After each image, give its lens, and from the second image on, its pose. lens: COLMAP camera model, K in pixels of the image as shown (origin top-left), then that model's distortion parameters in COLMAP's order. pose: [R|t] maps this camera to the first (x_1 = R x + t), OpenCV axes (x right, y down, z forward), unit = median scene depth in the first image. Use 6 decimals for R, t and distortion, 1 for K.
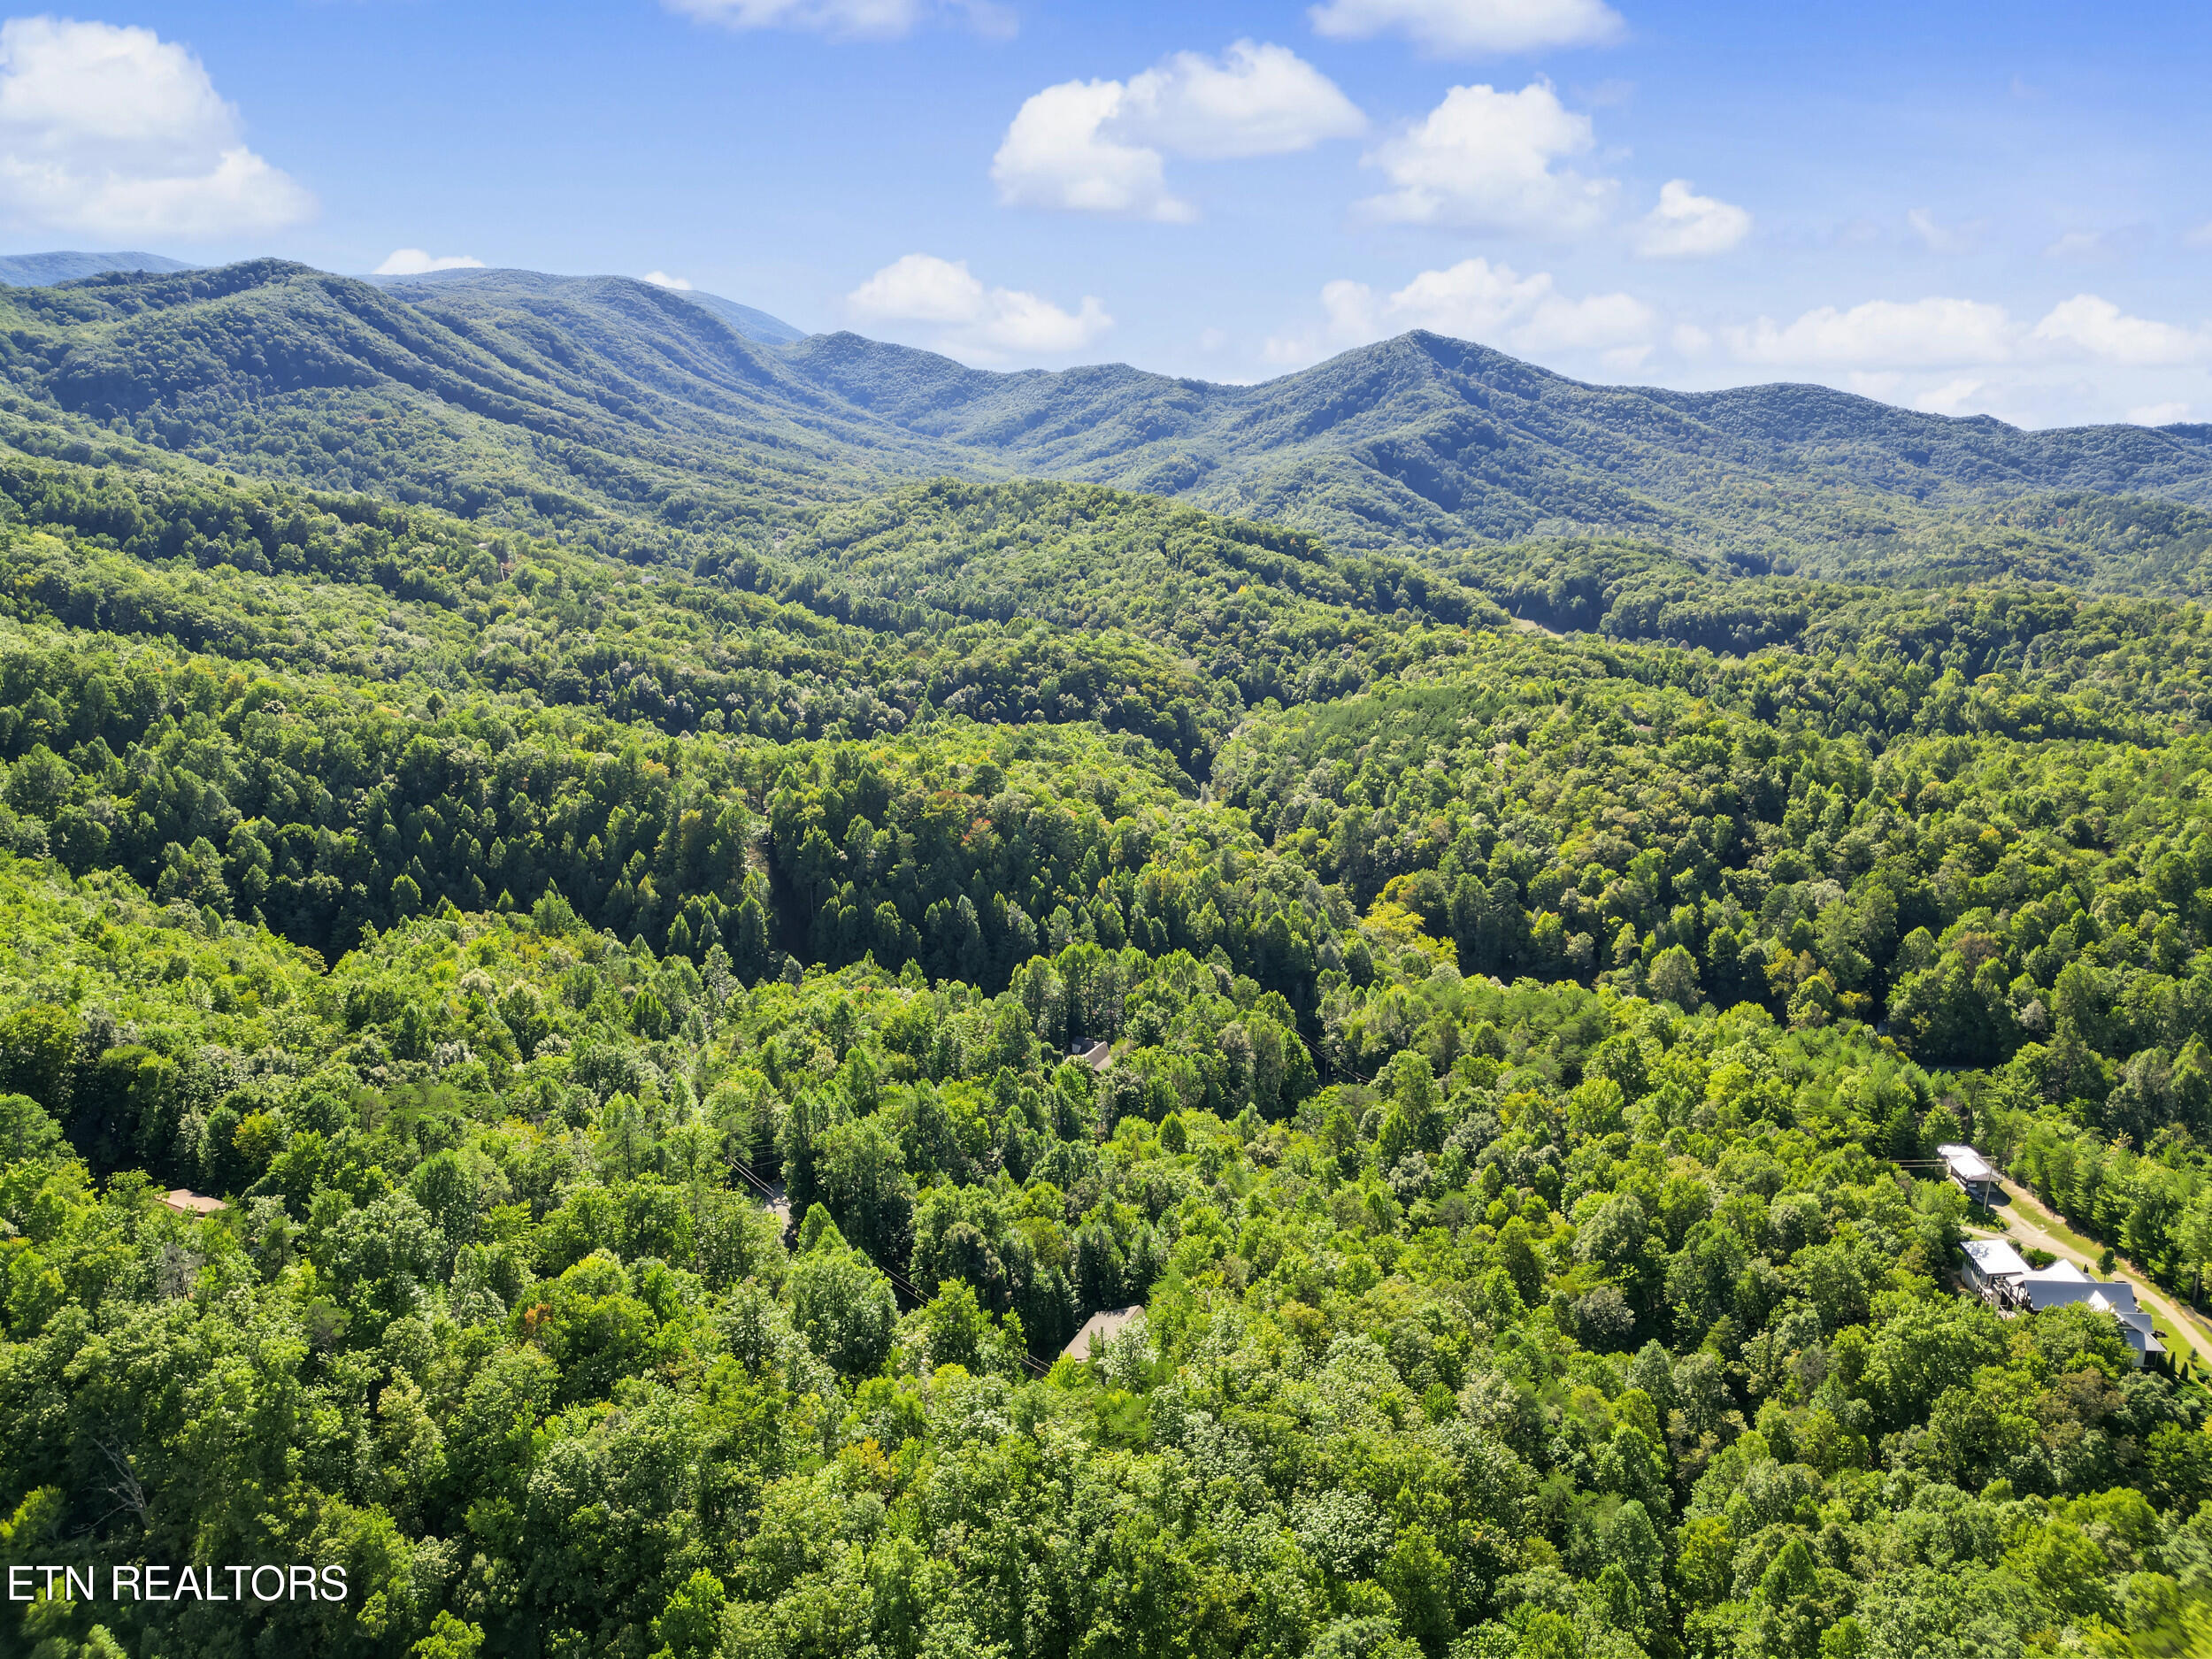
lens RADIAL K [[1623.1, 0, 1106.0], [0, 1623.1, 829.5], [0, 0, 1]] dist [-0.019691, -0.004703]
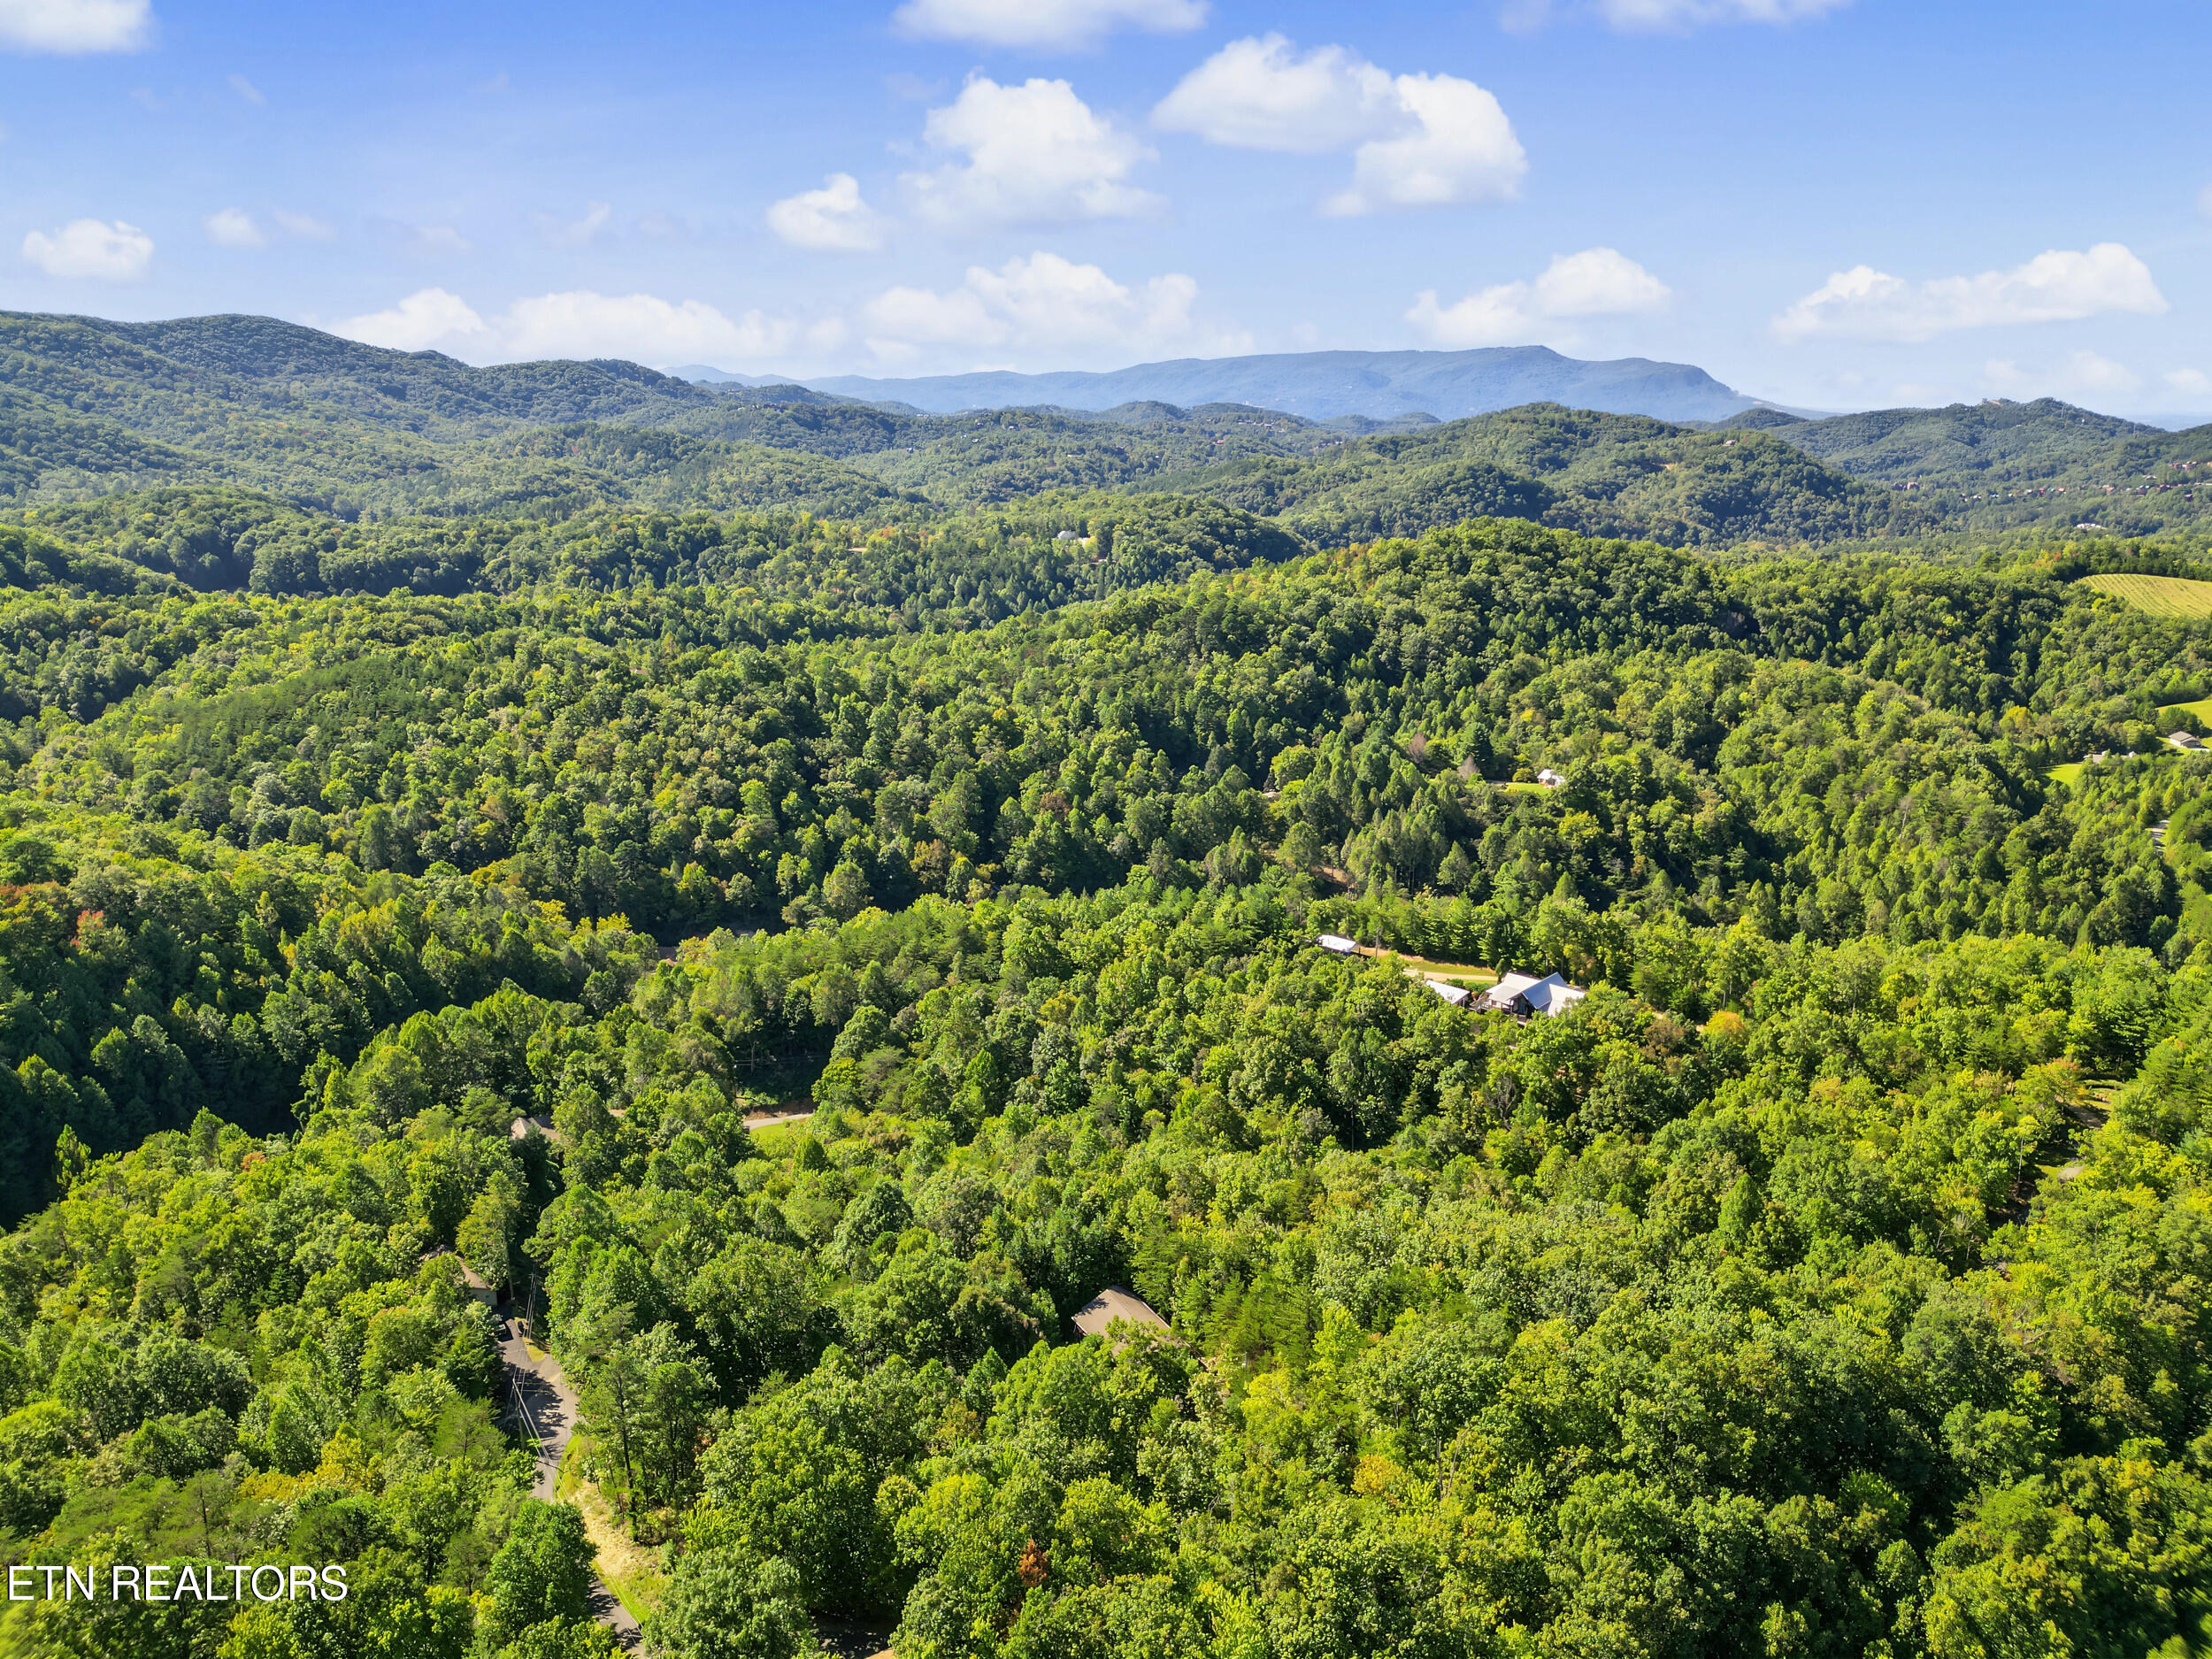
lens RADIAL K [[1623.1, 0, 1106.0], [0, 1623.1, 829.5], [0, 0, 1]] dist [-0.019691, -0.004703]
pose [[0.586943, -0.211239, 0.781585, -0.165979], [0.180983, 0.975167, 0.127647, -0.023950], [-0.789141, 0.066532, 0.610599, 0.097496]]
